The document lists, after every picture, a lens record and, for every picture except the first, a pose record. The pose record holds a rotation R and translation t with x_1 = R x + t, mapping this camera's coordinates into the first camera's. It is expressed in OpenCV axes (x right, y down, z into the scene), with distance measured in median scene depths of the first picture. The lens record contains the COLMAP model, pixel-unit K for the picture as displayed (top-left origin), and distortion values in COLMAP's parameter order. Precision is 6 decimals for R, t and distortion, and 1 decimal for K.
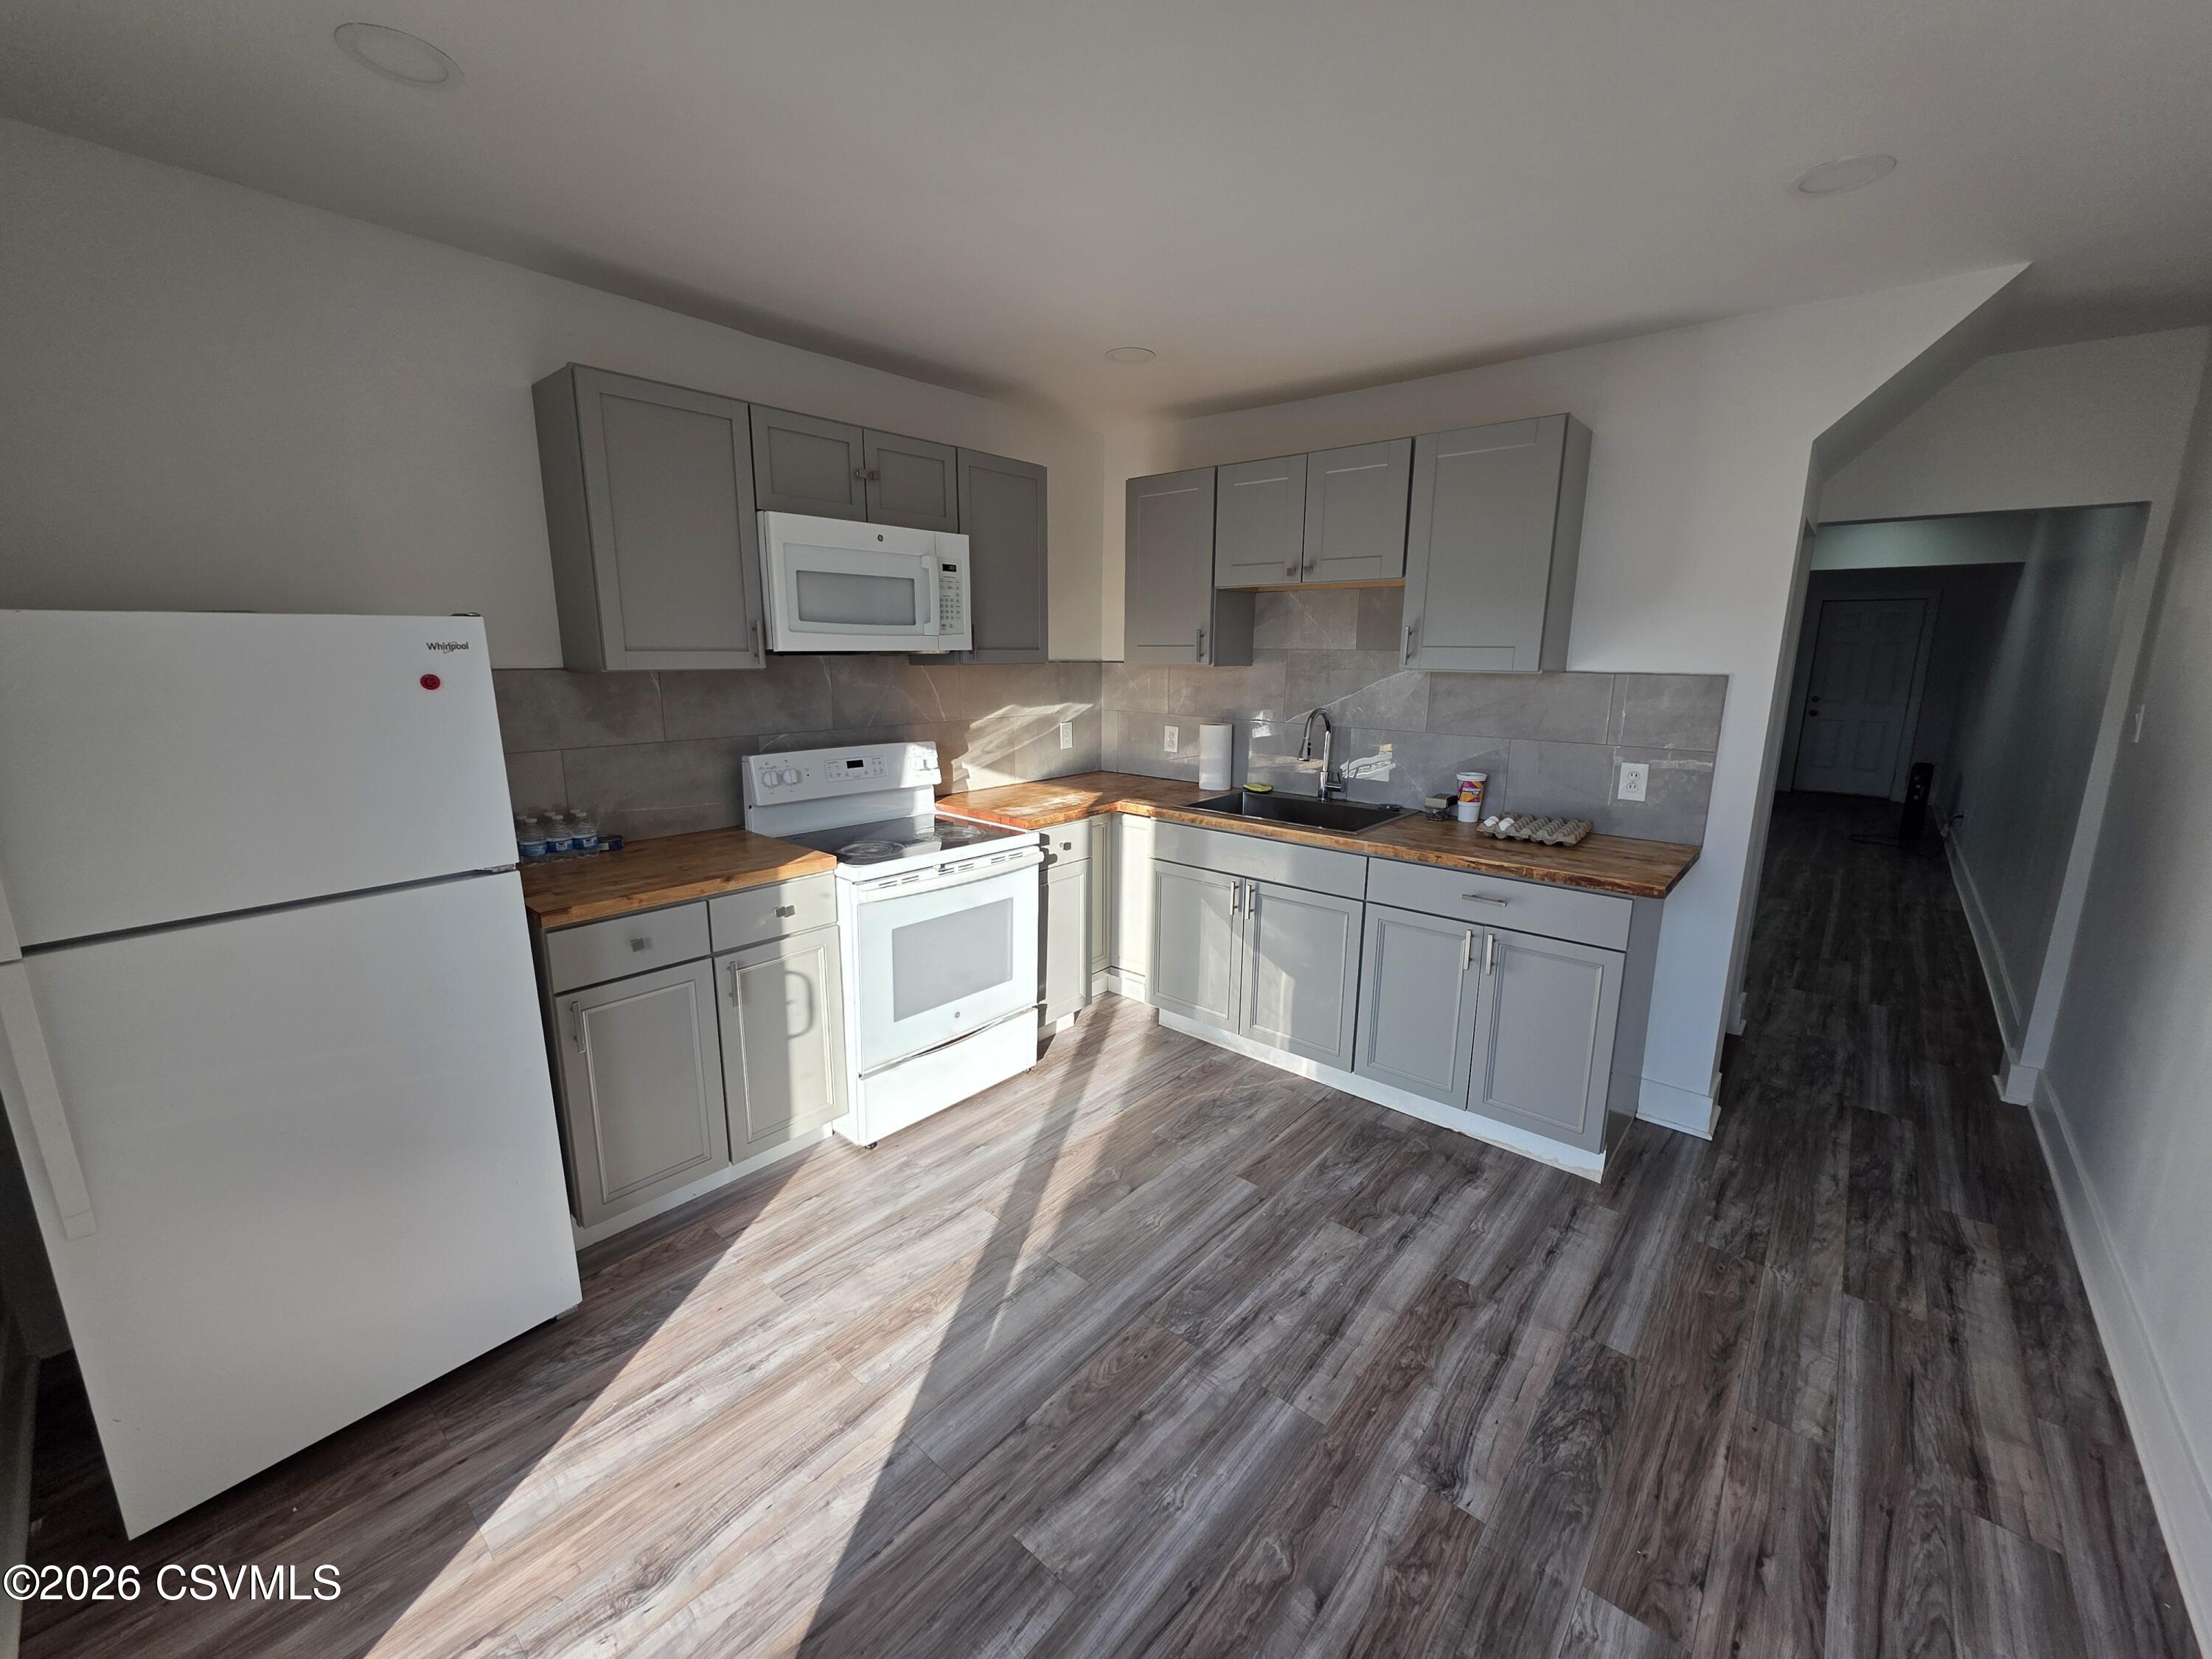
lens RADIAL K [[882.9, 0, 1100.5], [0, 882.9, 829.5], [0, 0, 1]] dist [0.000139, 0.000180]
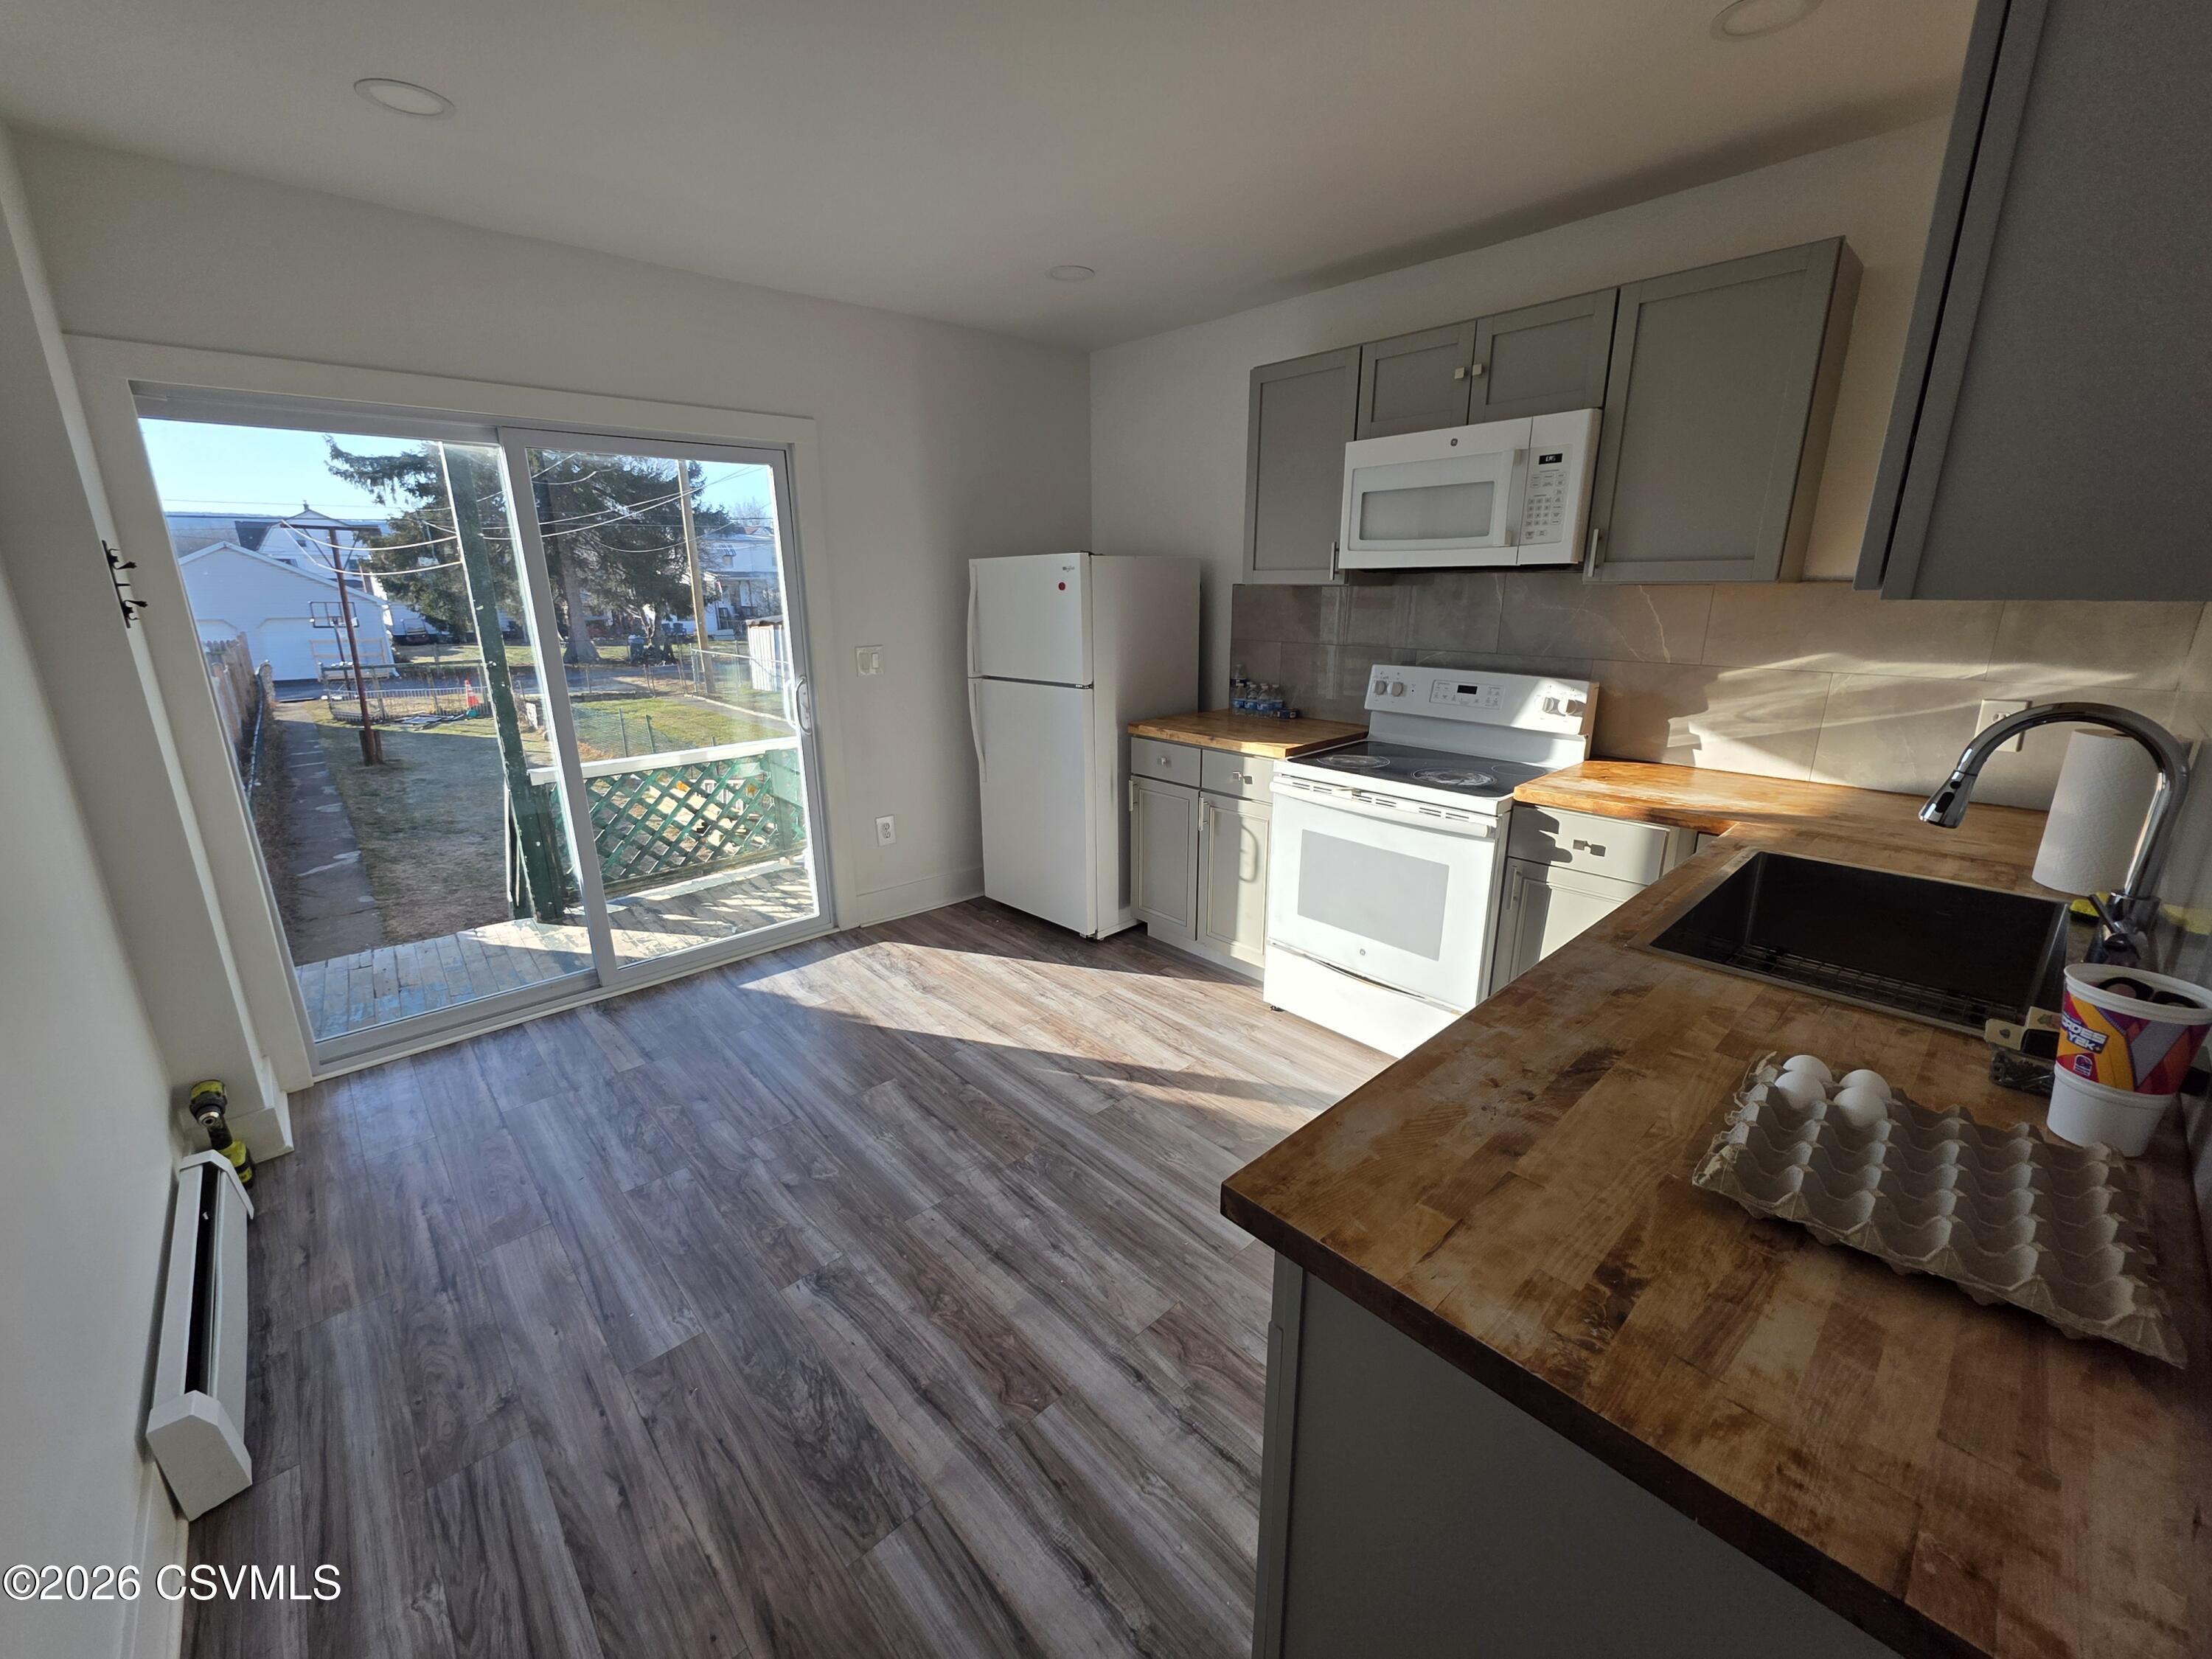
lens RADIAL K [[882.9, 0, 1100.5], [0, 882.9, 829.5], [0, 0, 1]] dist [0.000139, 0.000180]
pose [[-0.113669, 0.264292, -0.957721, 0.987863], [-0.195588, 0.939152, 0.282381, -0.171305], [0.974076, 0.219417, -0.055060, 0.972192]]
